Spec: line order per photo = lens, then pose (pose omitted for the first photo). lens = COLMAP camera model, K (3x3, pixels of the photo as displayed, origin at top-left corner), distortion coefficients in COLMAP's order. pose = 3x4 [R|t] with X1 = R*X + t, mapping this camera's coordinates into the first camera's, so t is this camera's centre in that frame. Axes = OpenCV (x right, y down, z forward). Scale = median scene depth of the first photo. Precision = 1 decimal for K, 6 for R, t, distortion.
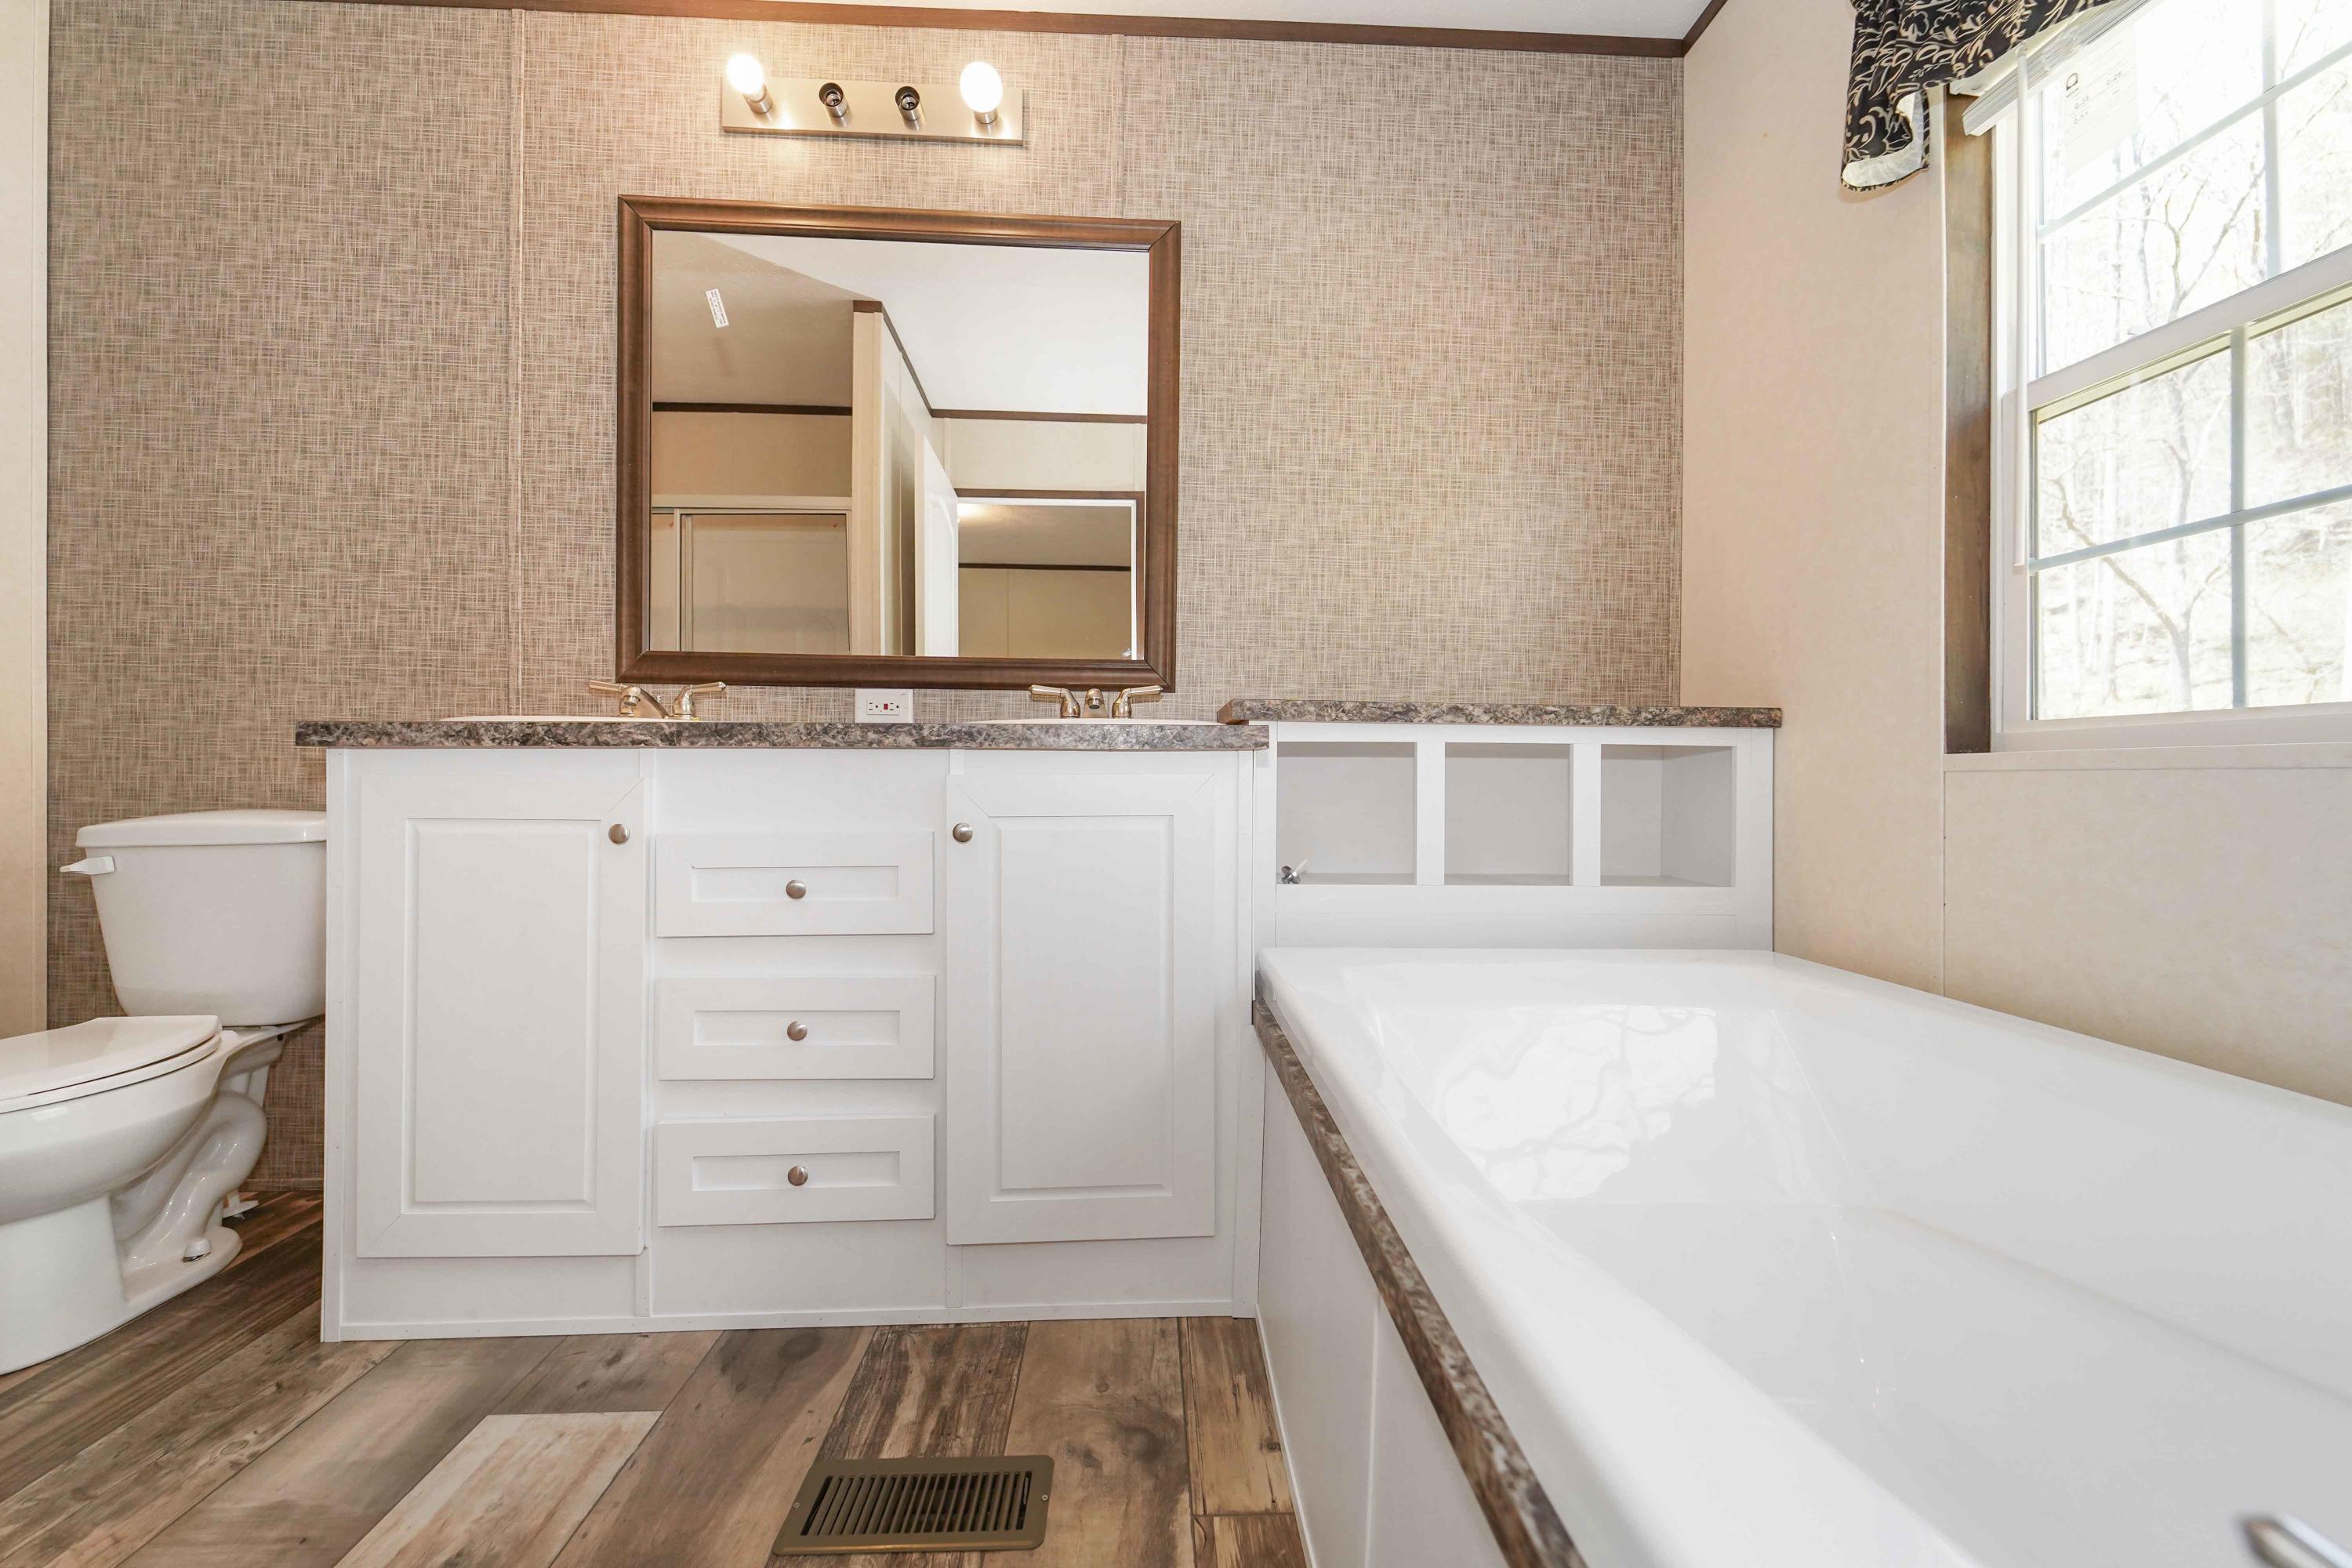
lens RADIAL K [[970.4, 0, 1180.3], [0, 970.4, 777.1], [0, 0, 1]] dist [-0.017710, -0.000341]
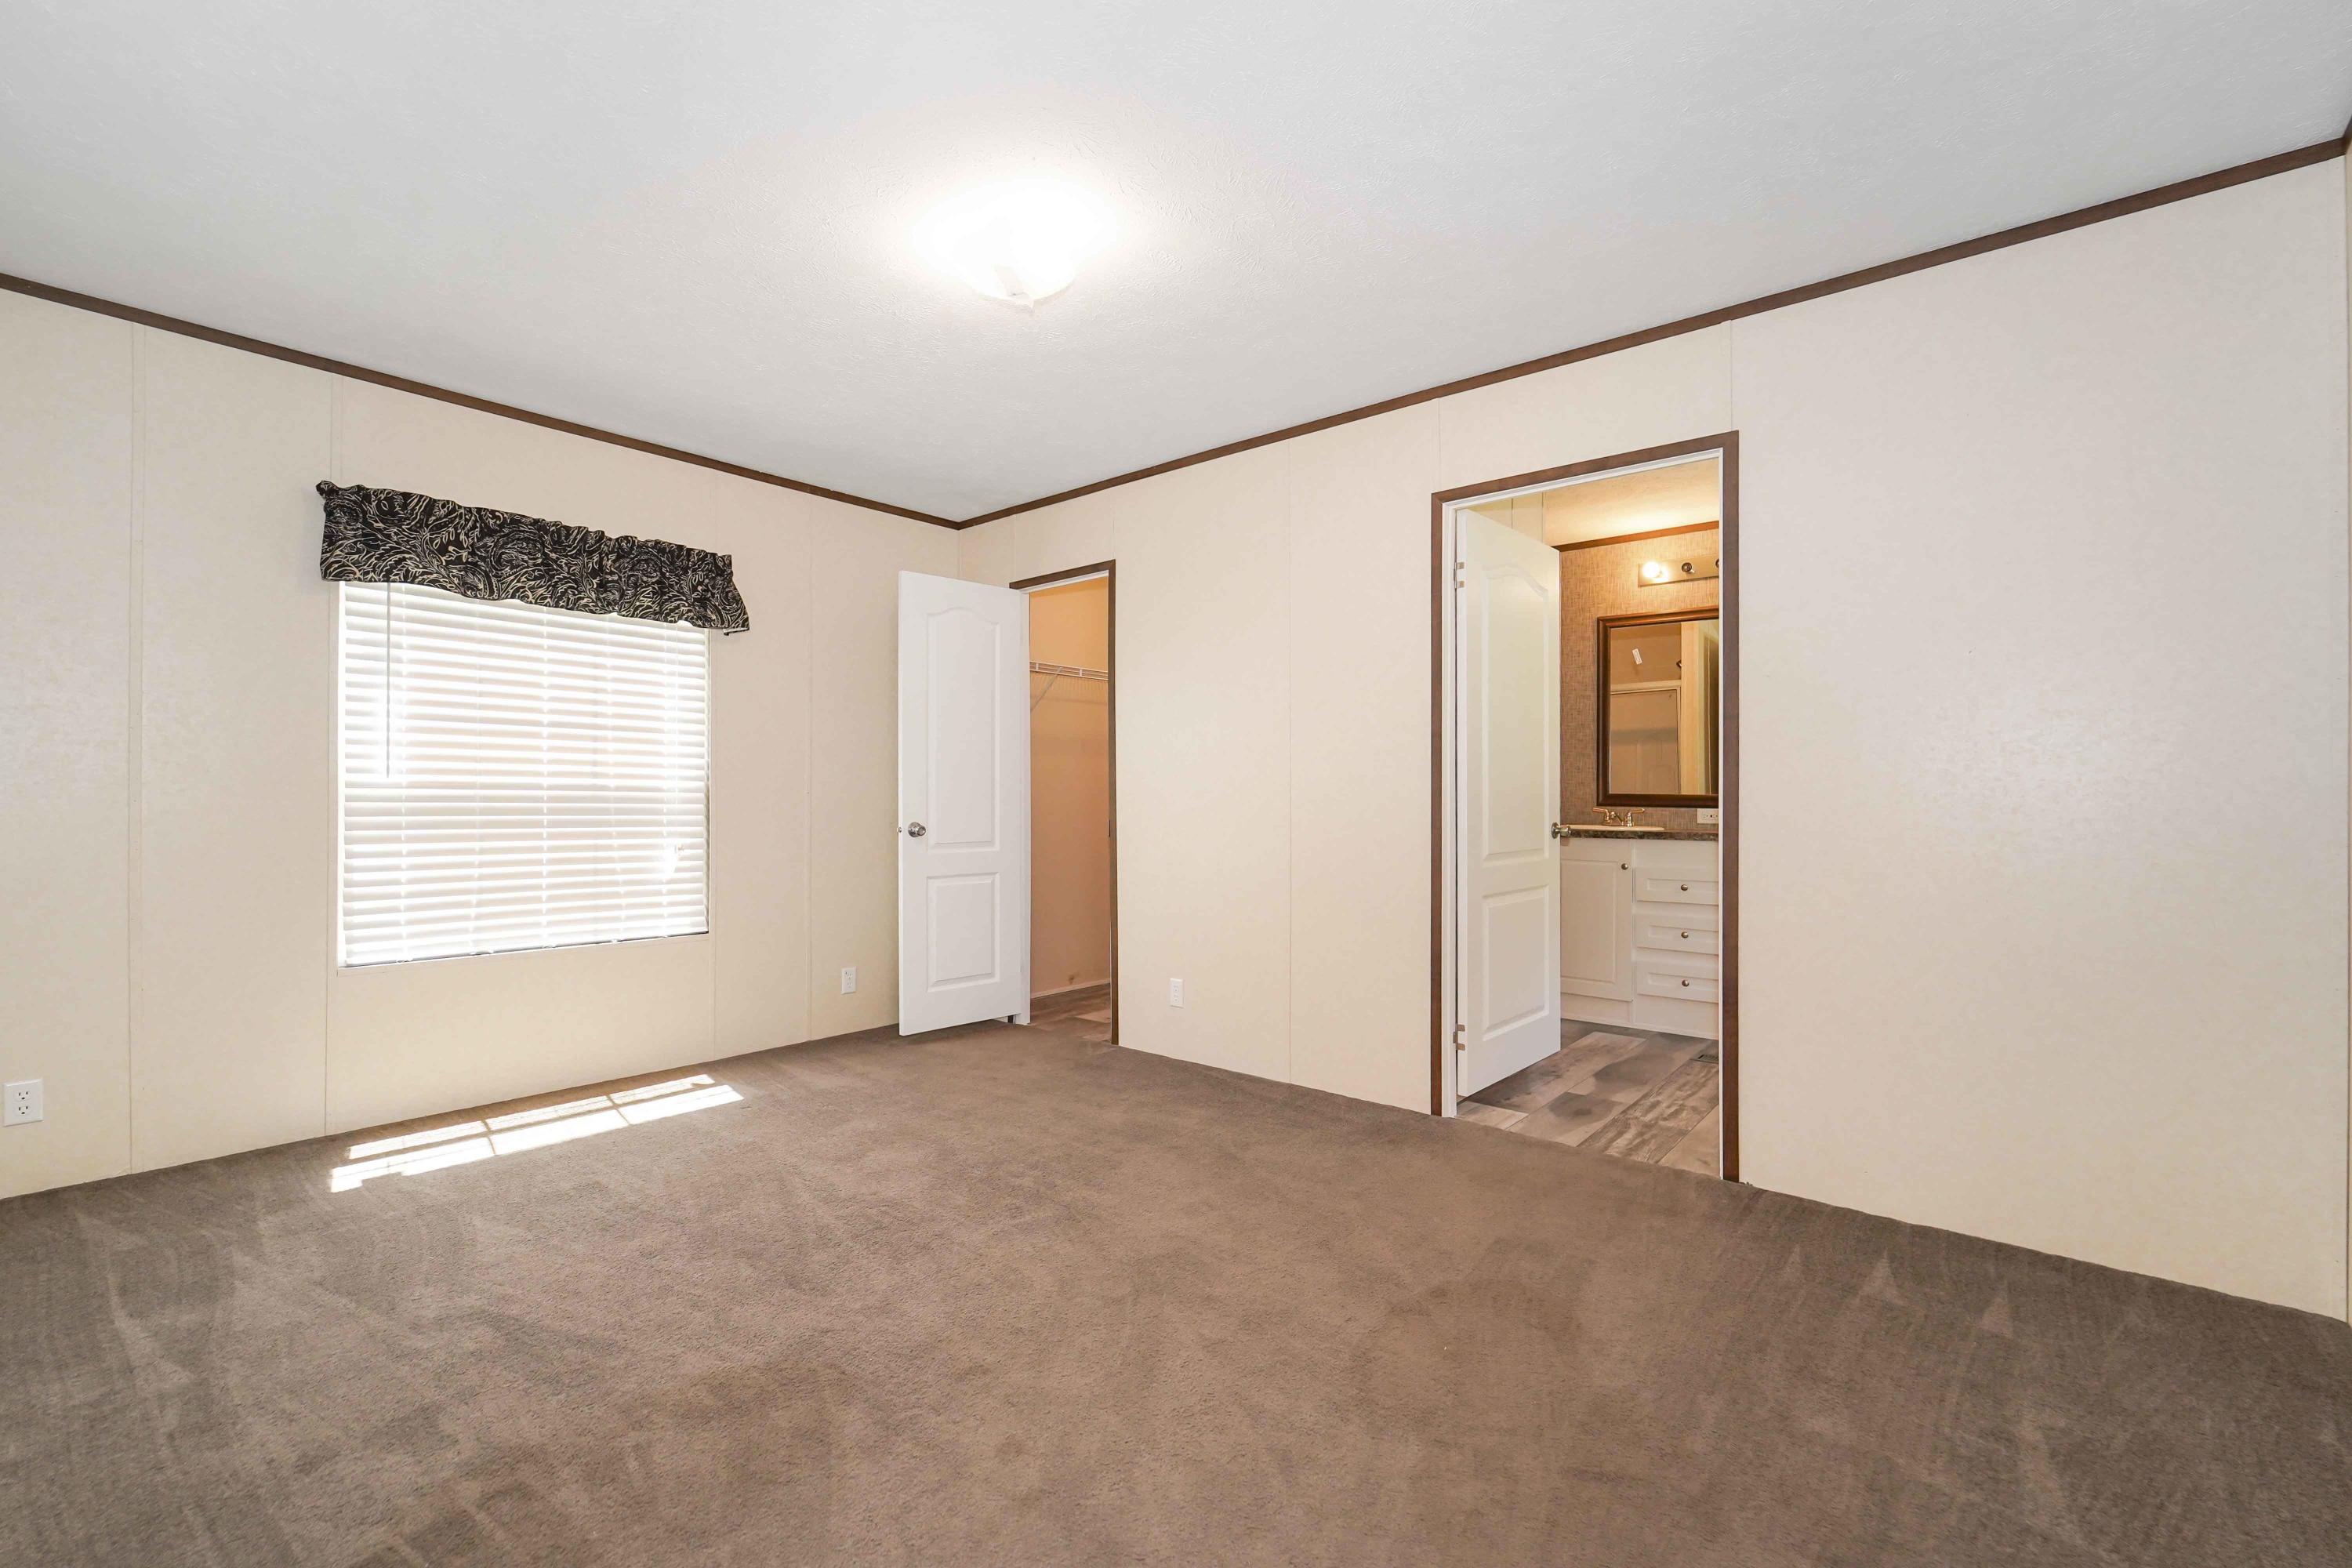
lens RADIAL K [[970.4, 0, 1174.9], [0, 970.4, 788.6], [0, 0, 1]] dist [-0.017710, -0.000341]
pose [[0.722264, -0.003102, -0.691611, 0.388230], [-0.009396, 0.999854, -0.014297, -0.098186], [0.691554, 0.016824, 0.722129, -1.649693]]
